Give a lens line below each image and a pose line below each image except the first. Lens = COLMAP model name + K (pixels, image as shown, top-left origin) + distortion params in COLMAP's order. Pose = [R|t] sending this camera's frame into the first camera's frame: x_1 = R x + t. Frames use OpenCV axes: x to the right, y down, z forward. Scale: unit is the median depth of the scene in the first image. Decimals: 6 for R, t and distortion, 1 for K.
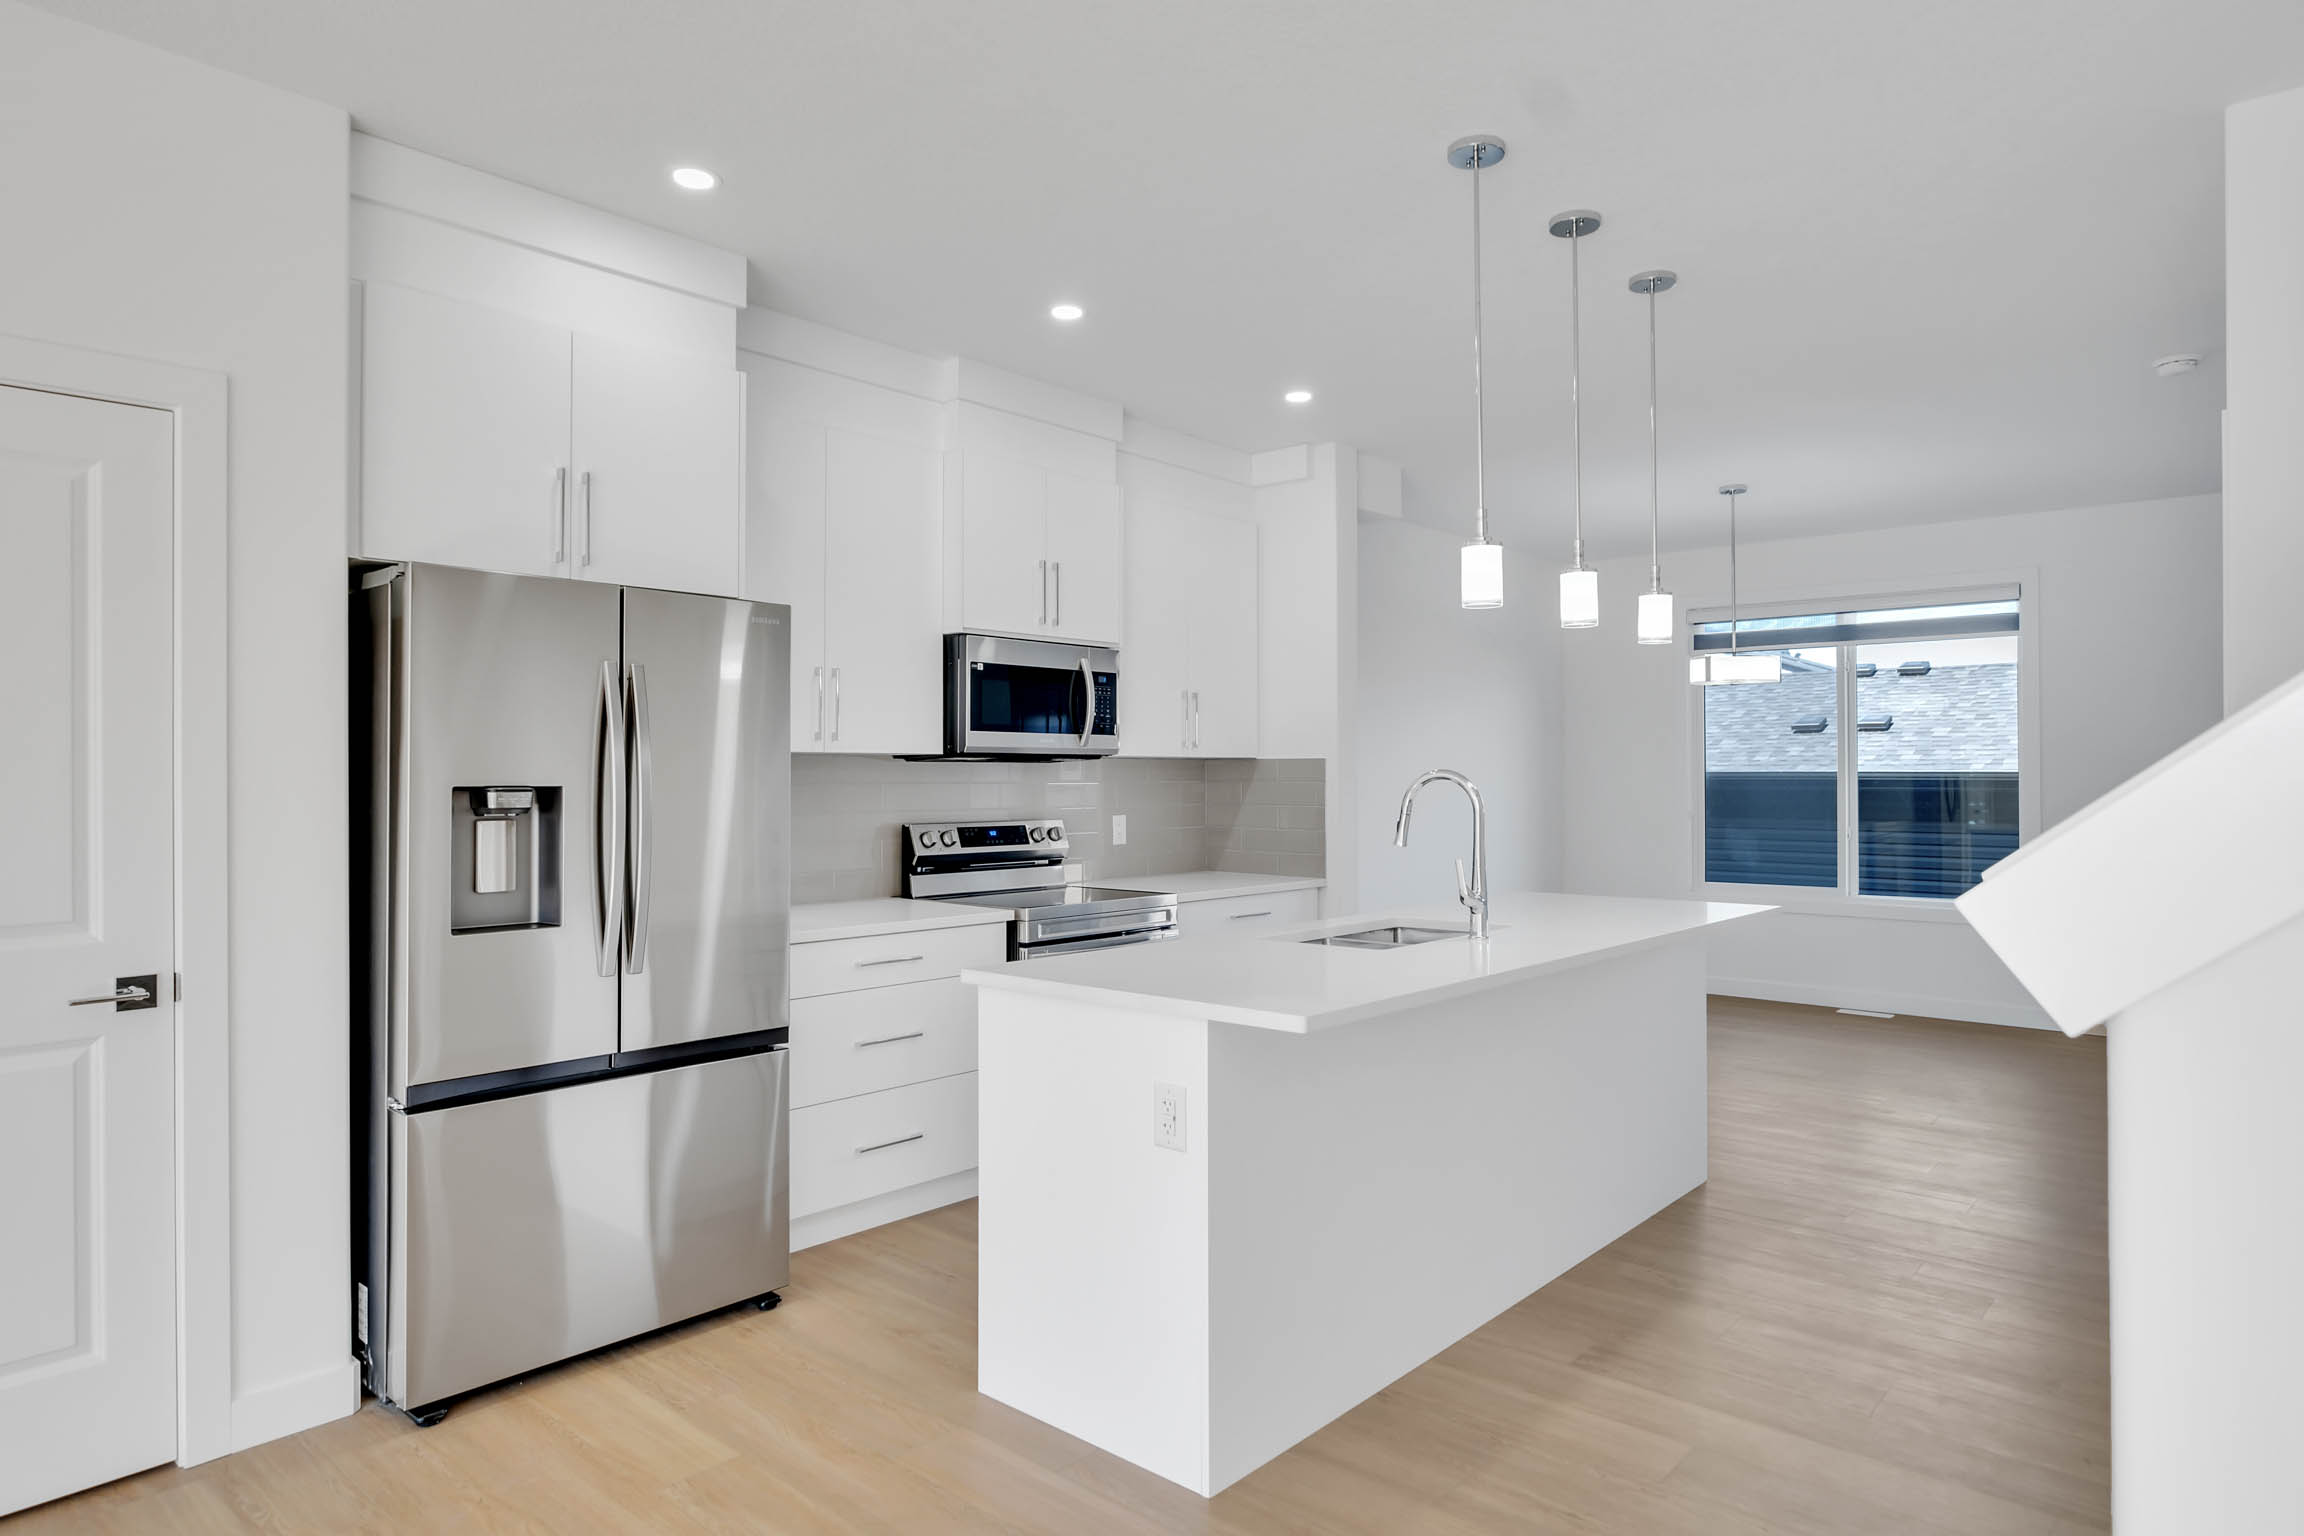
lens RADIAL K [[1295.0, 0, 1164.7], [0, 1295.0, 775.5], [0, 0, 1]] dist [-0.004660, 0.001128]
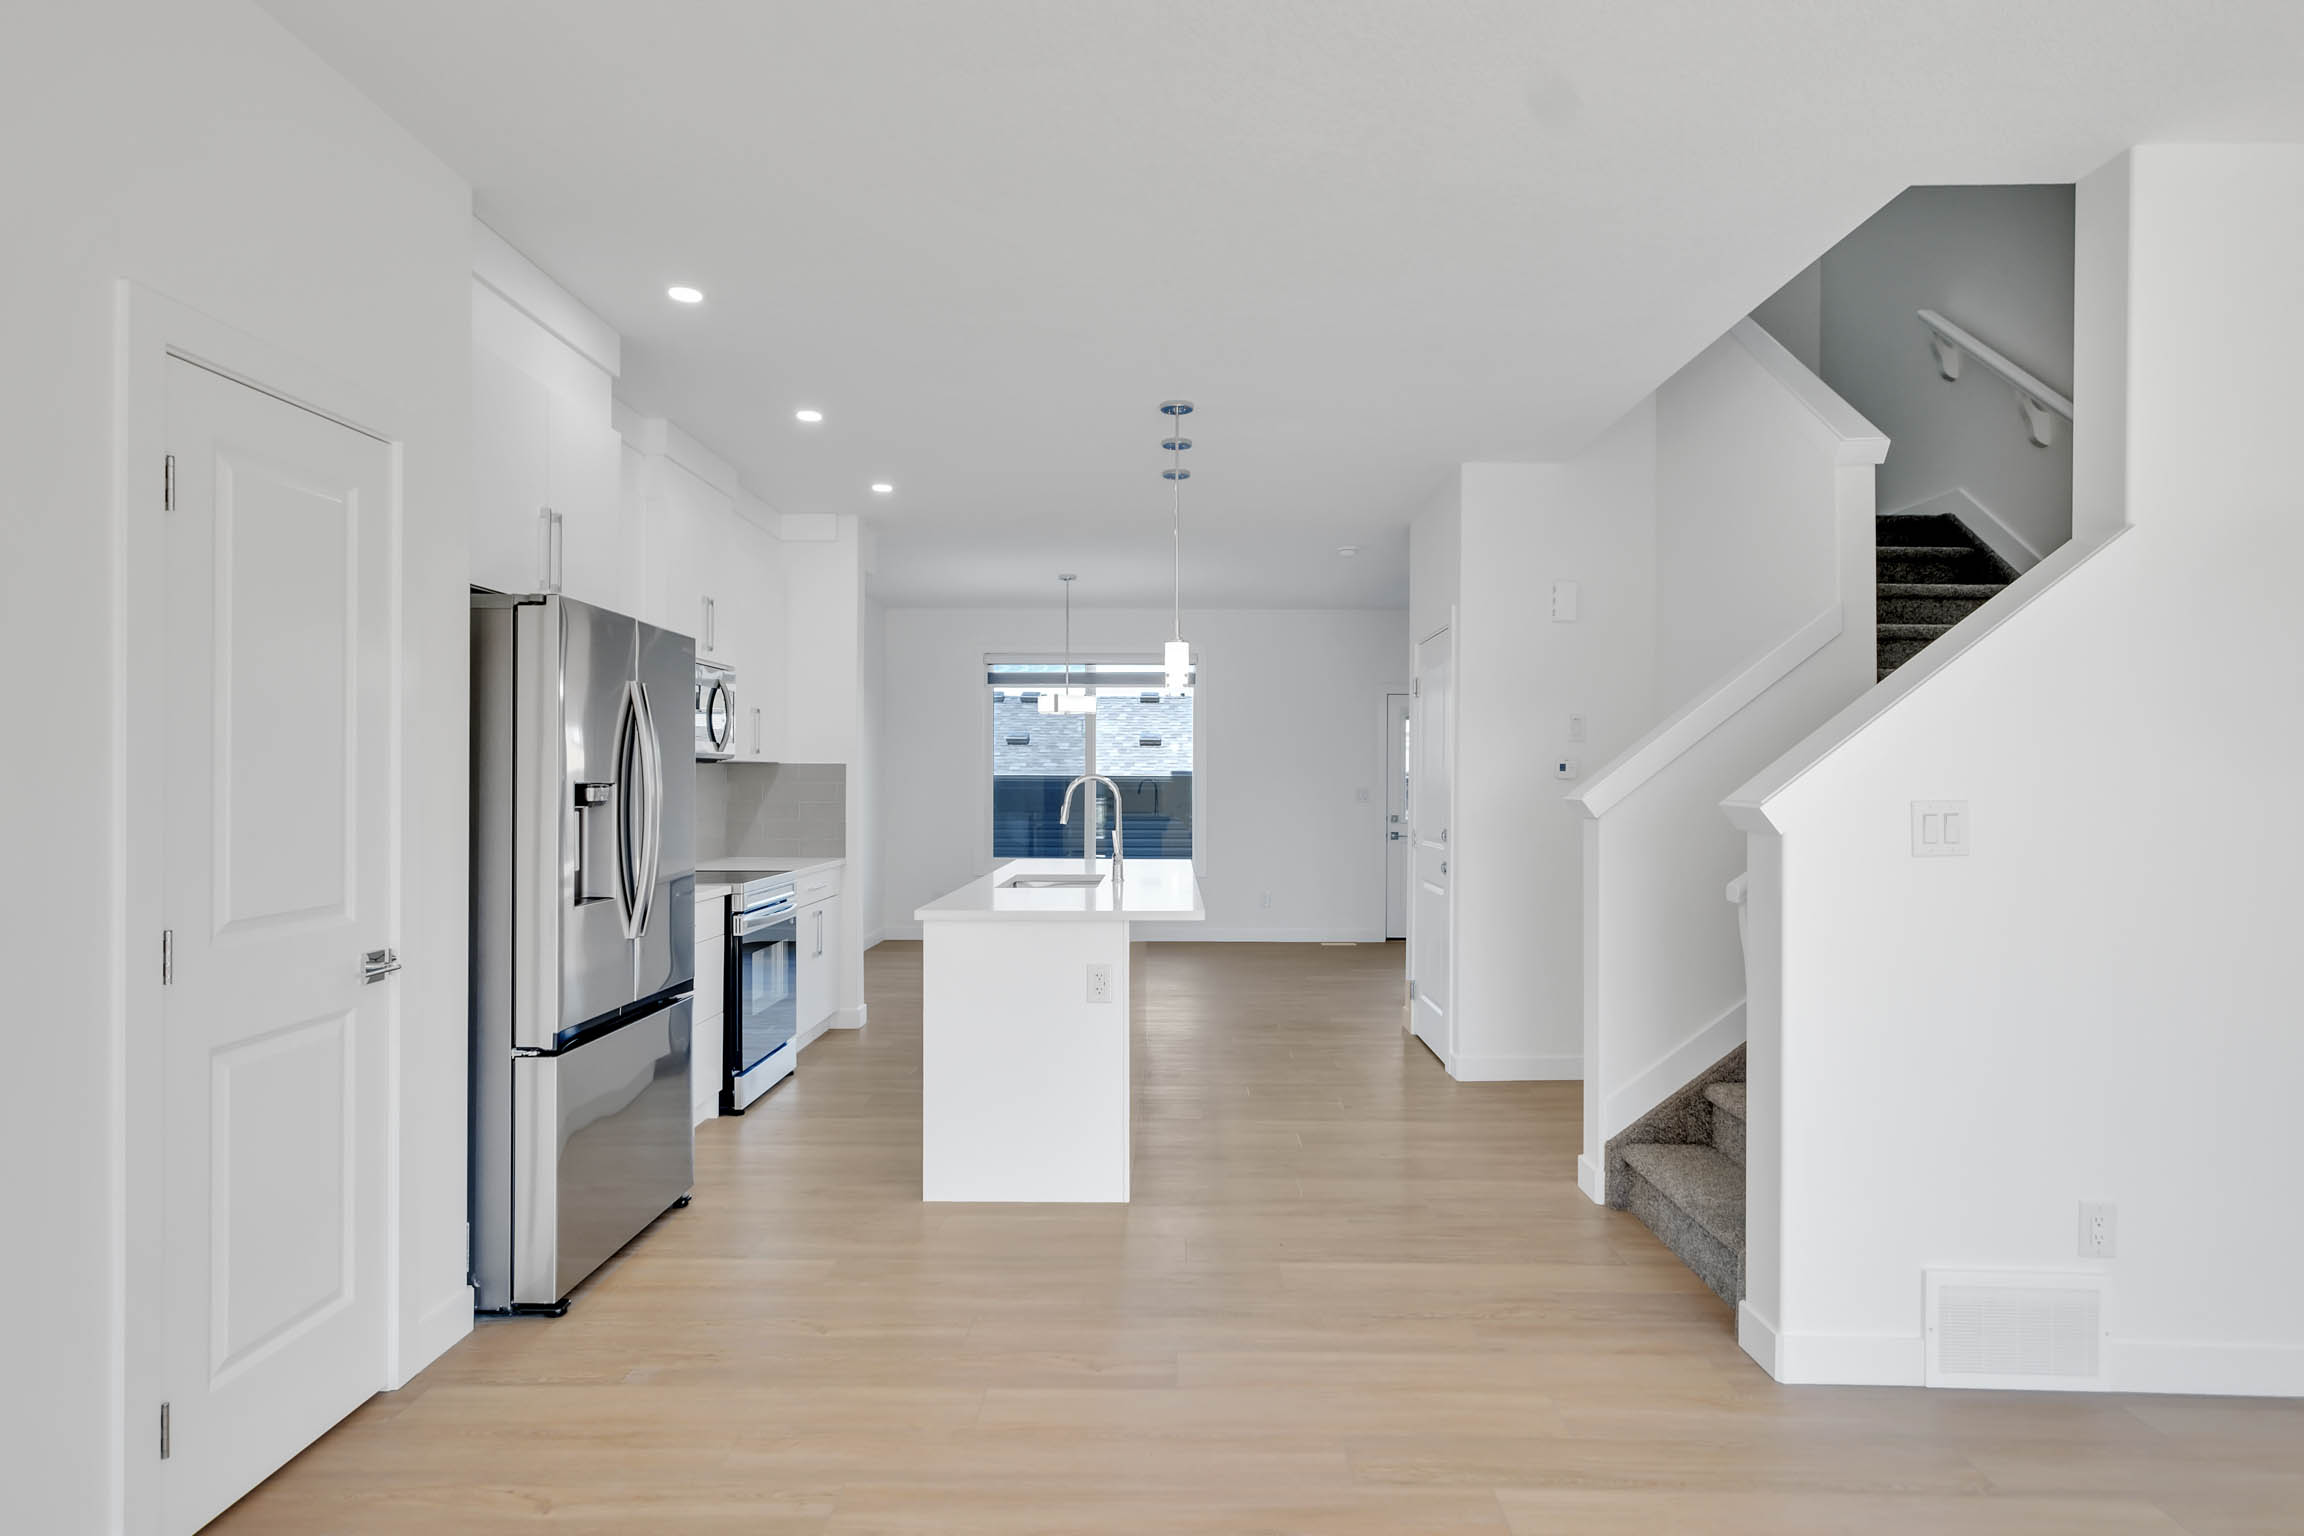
lens RADIAL K [[1257.1, 0, 1150.9], [0, 1257.1, 776.6], [0, 0, 1]] dist [0.008721, 0.000417]
pose [[0.751762, 0.005458, 0.659412, -0.544980], [-0.004955, 0.999984, -0.002628, 0.001890], [-0.659416, -0.001292, 0.751777, -0.137961]]
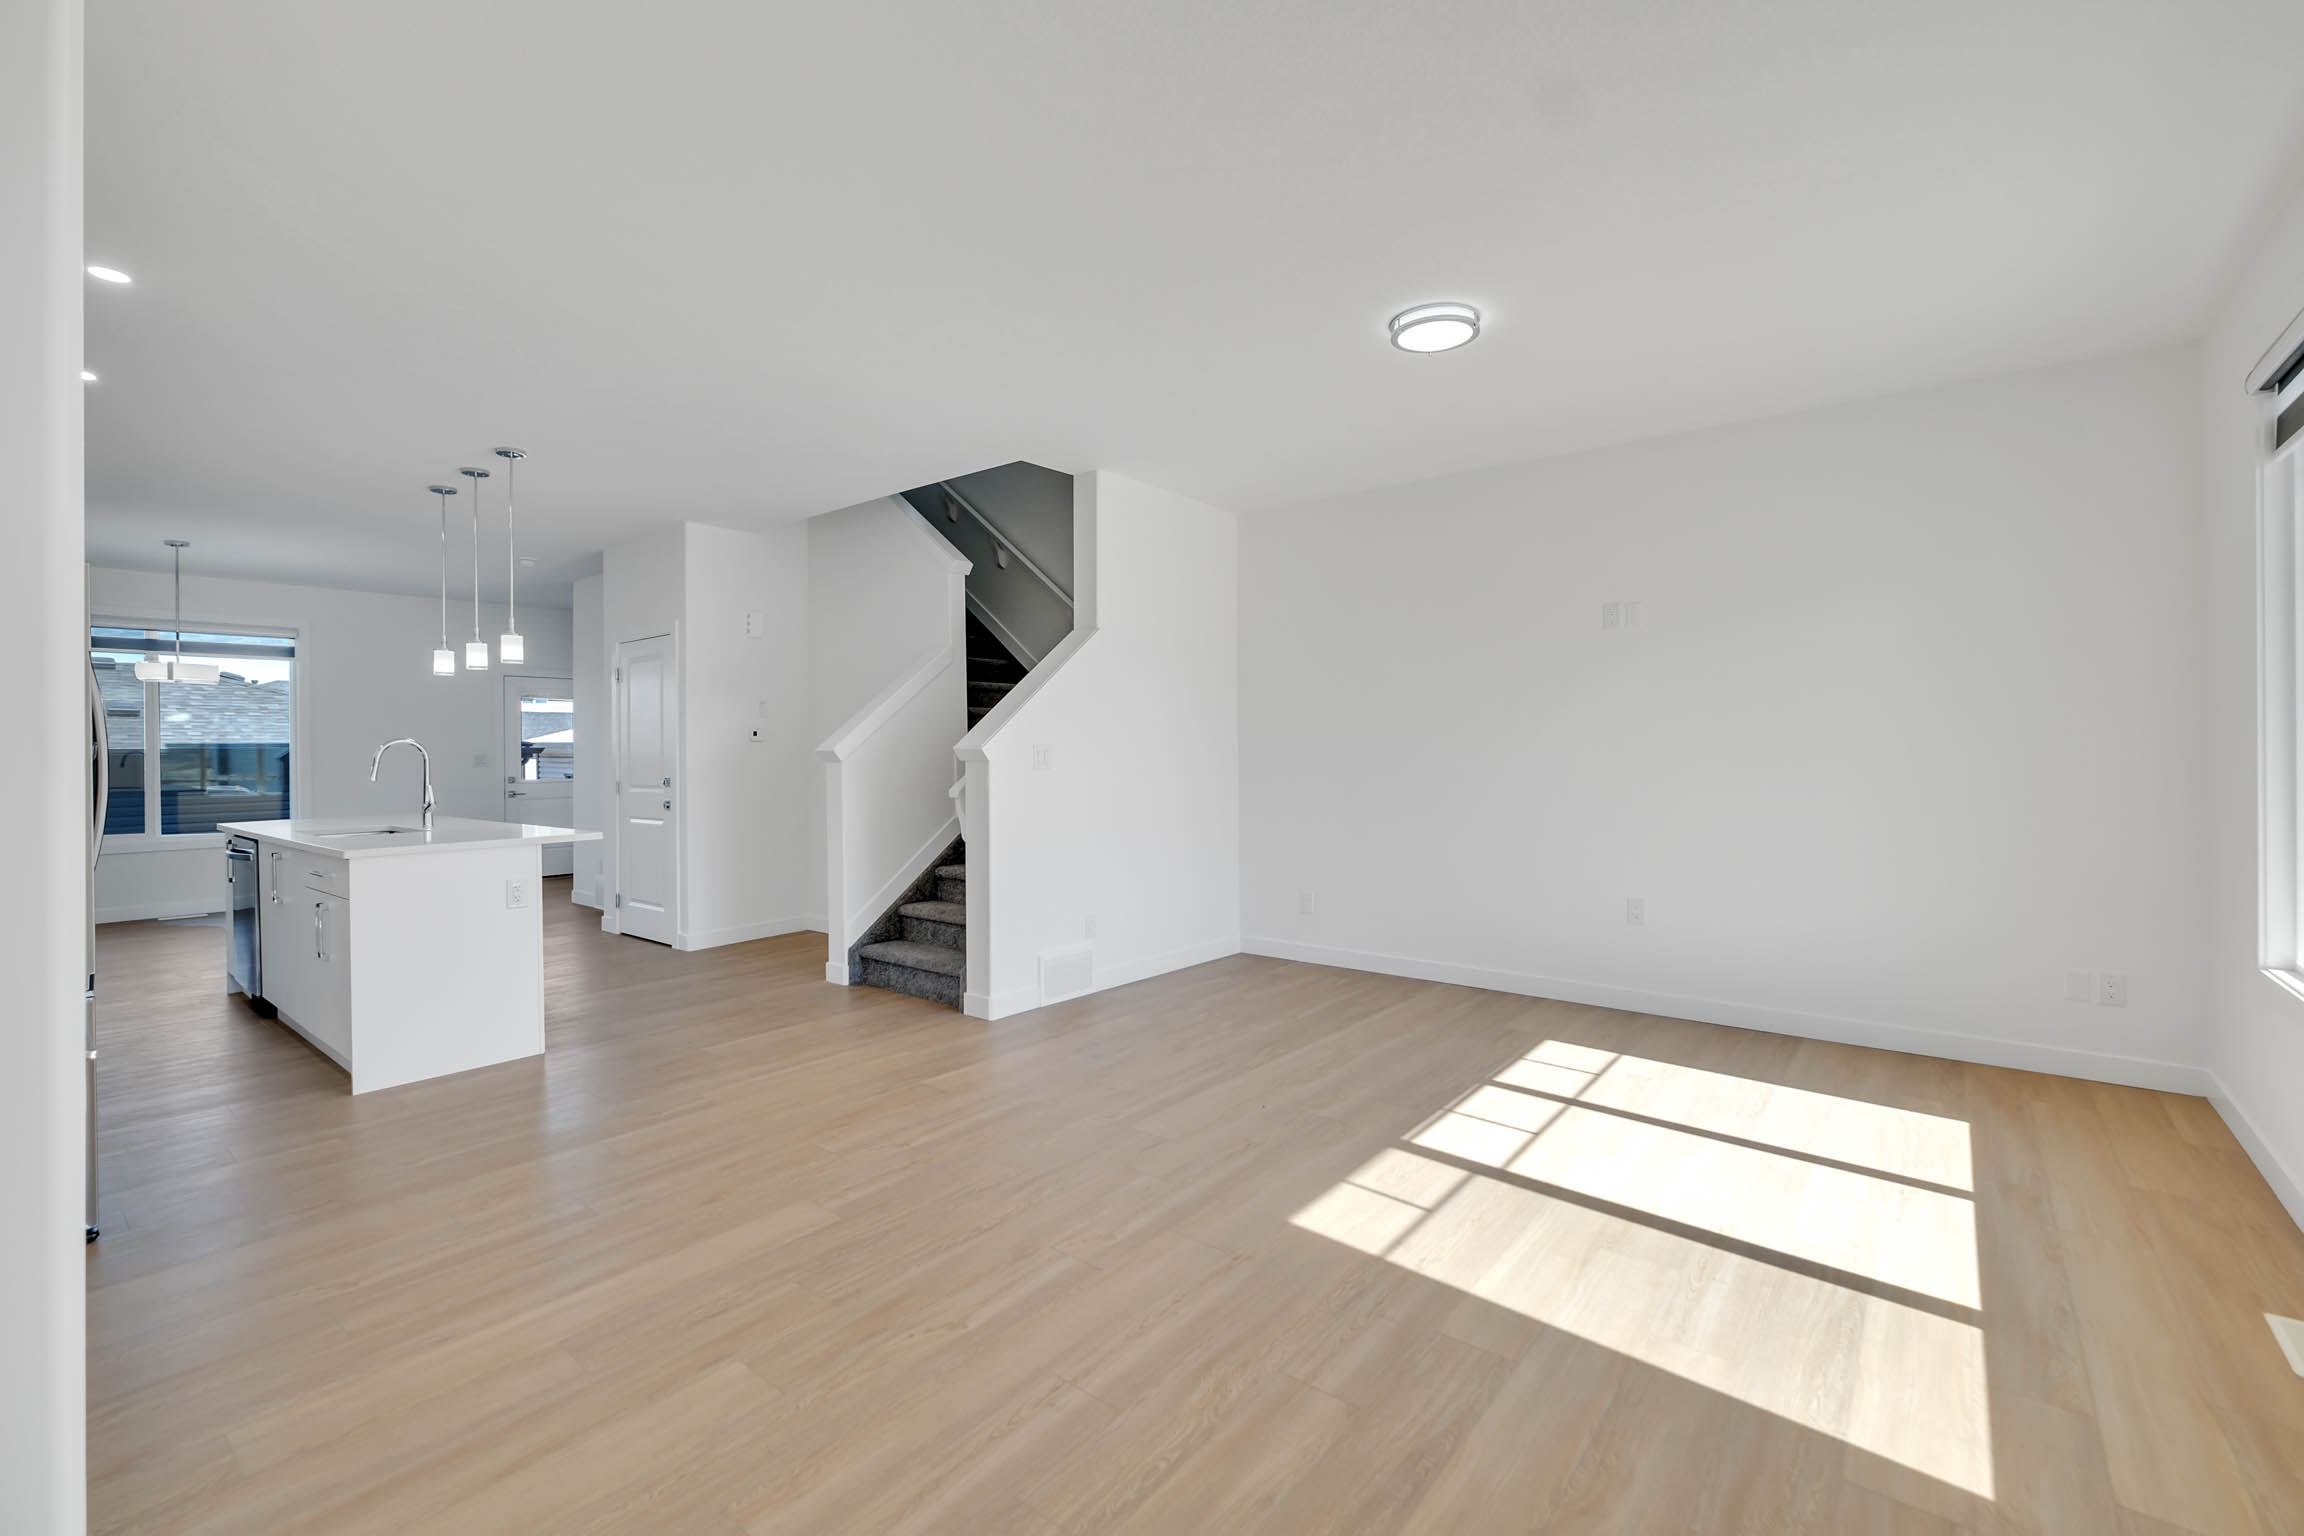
lens RADIAL K [[993.8, 0, 1158.2], [0, 993.8, 750.3], [0, 0, 1]] dist [-0.002564, -0.001054]
pose [[-0.051020, -0.000780, 0.998697, -0.932800], [0.010192, 0.999947, 0.001301, 0.016849], [-0.998646, 0.010245, -0.051009, -0.000810]]
